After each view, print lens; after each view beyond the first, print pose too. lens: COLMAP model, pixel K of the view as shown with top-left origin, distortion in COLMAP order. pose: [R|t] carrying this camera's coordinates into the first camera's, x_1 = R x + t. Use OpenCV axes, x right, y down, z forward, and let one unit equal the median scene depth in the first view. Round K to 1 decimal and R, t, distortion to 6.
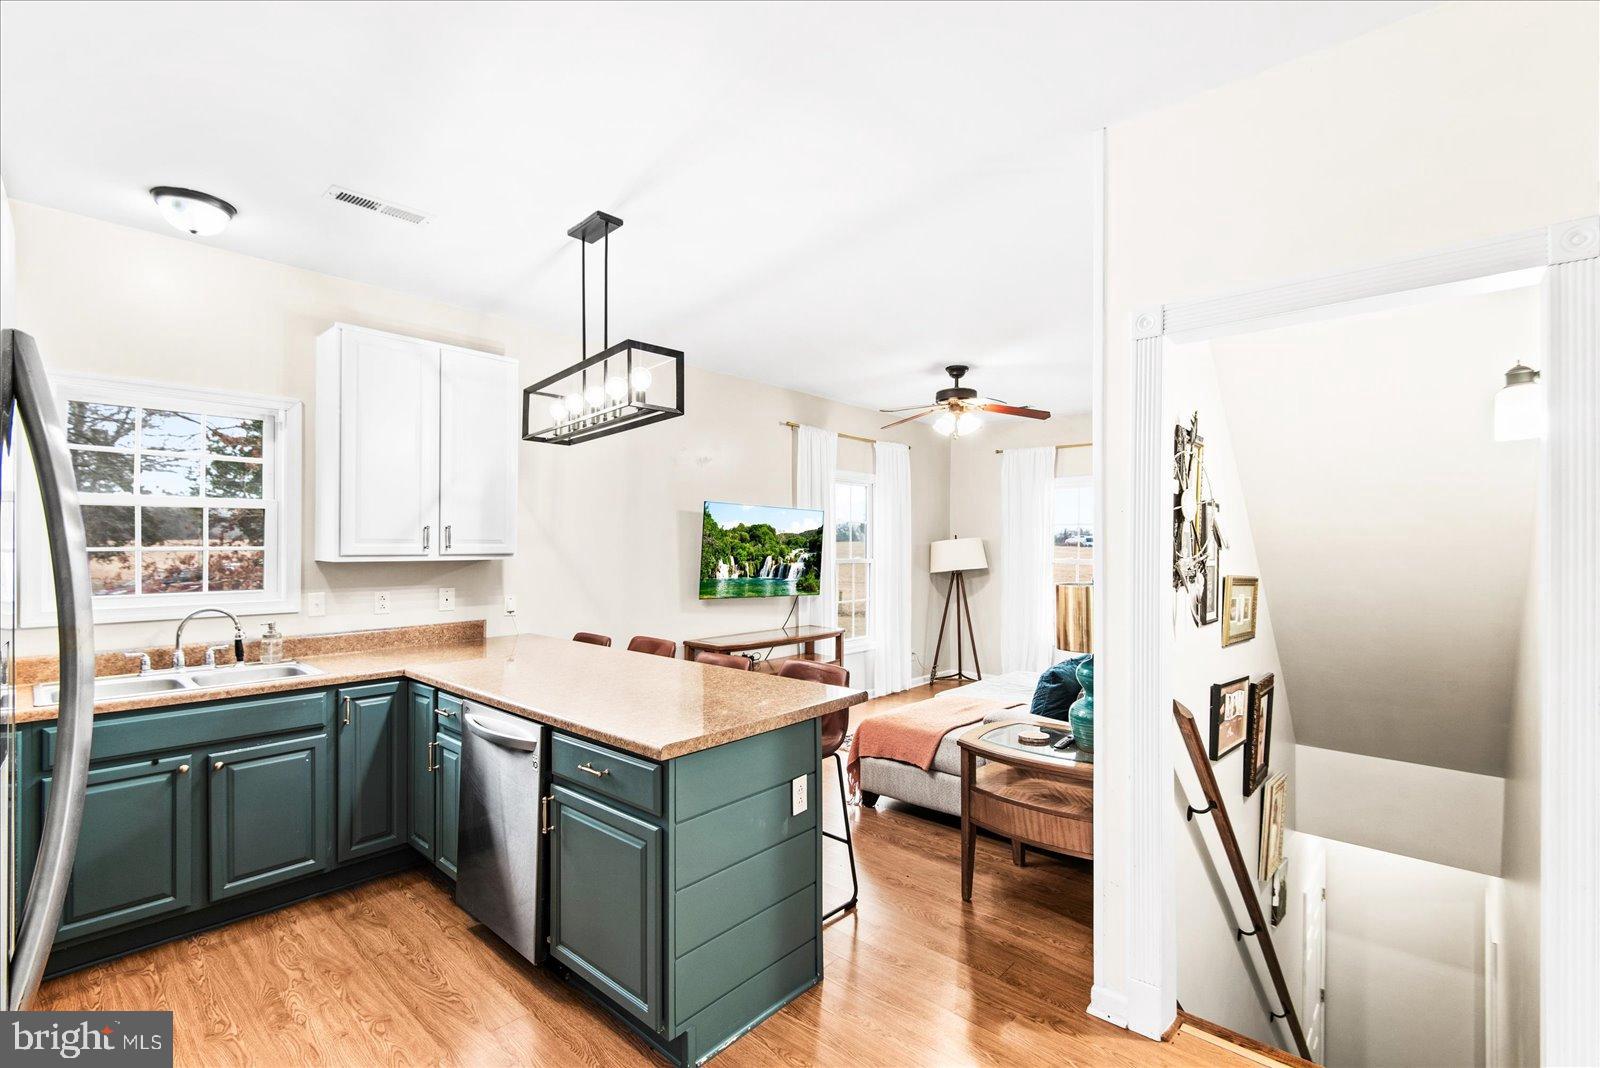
lens RADIAL K [[703.4, 0, 800.2], [0, 703.4, 537.8], [0, 0, 1]] dist [0.023536, -0.017512]
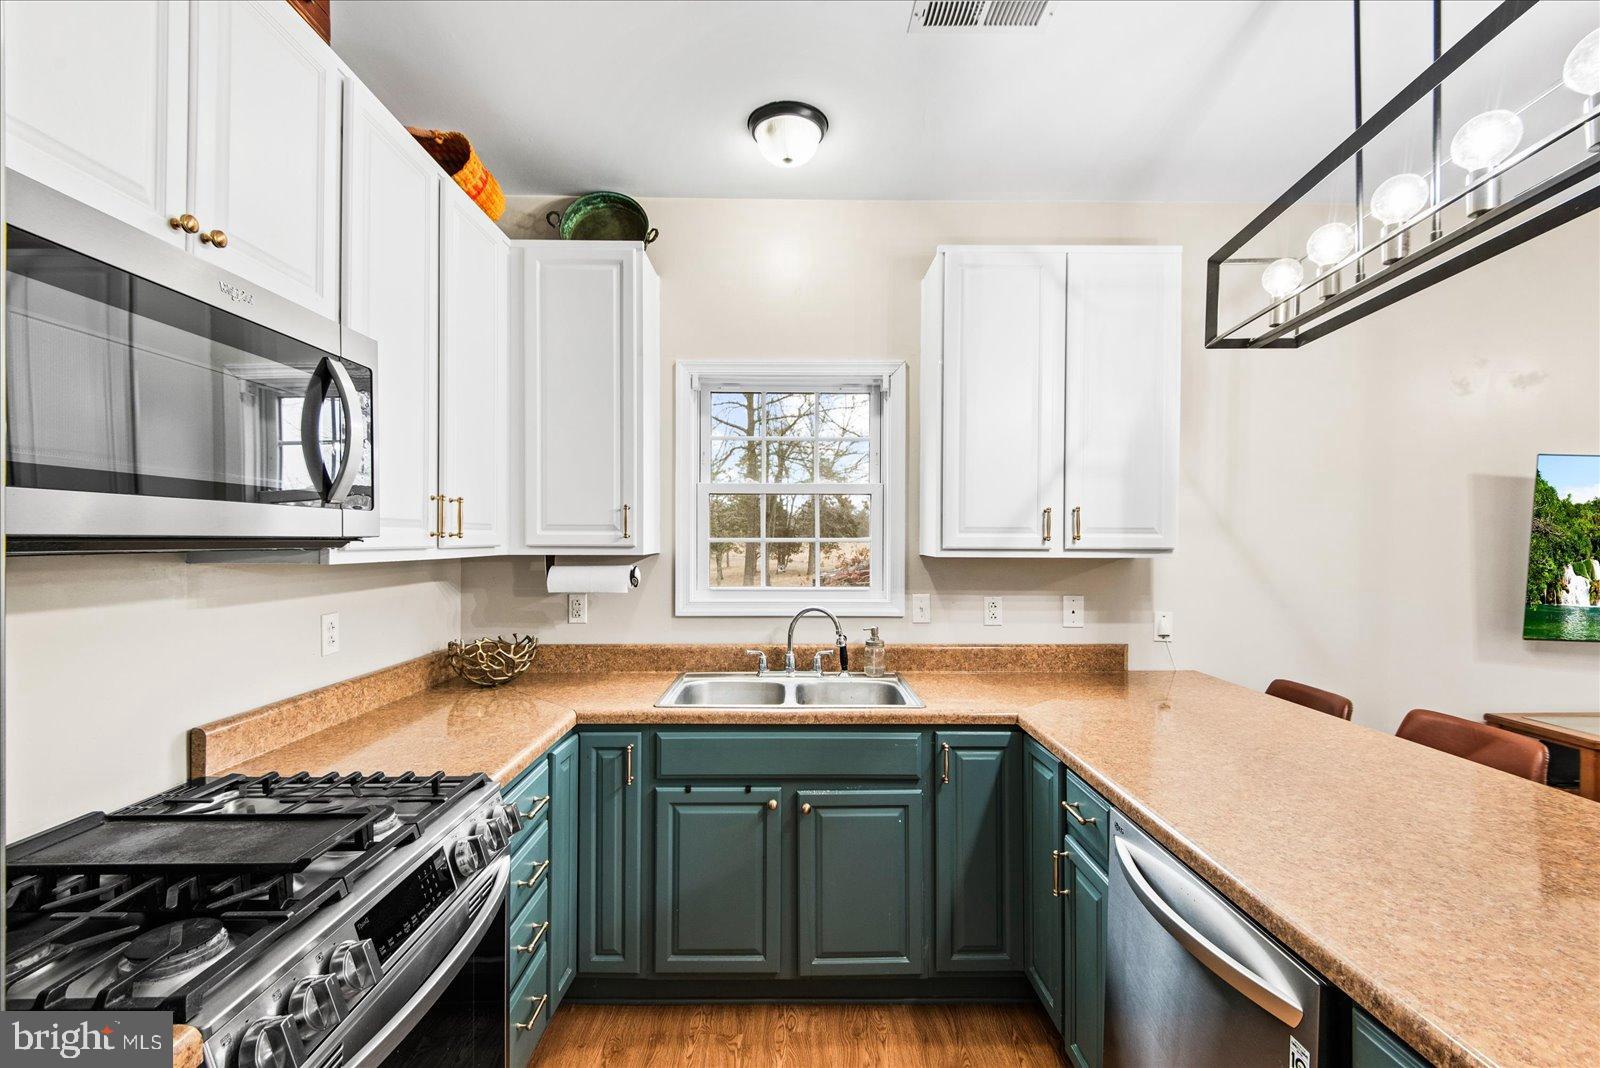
lens RADIAL K [[703.4, 0, 800.2], [0, 703.4, 537.8], [0, 0, 1]] dist [0.023536, -0.017512]
pose [[0.681811, -0.000326, -0.731528, -0.207842], [0.003122, 0.999992, 0.002464, 0.011723], [0.731522, -0.003964, 0.681807, 0.389325]]
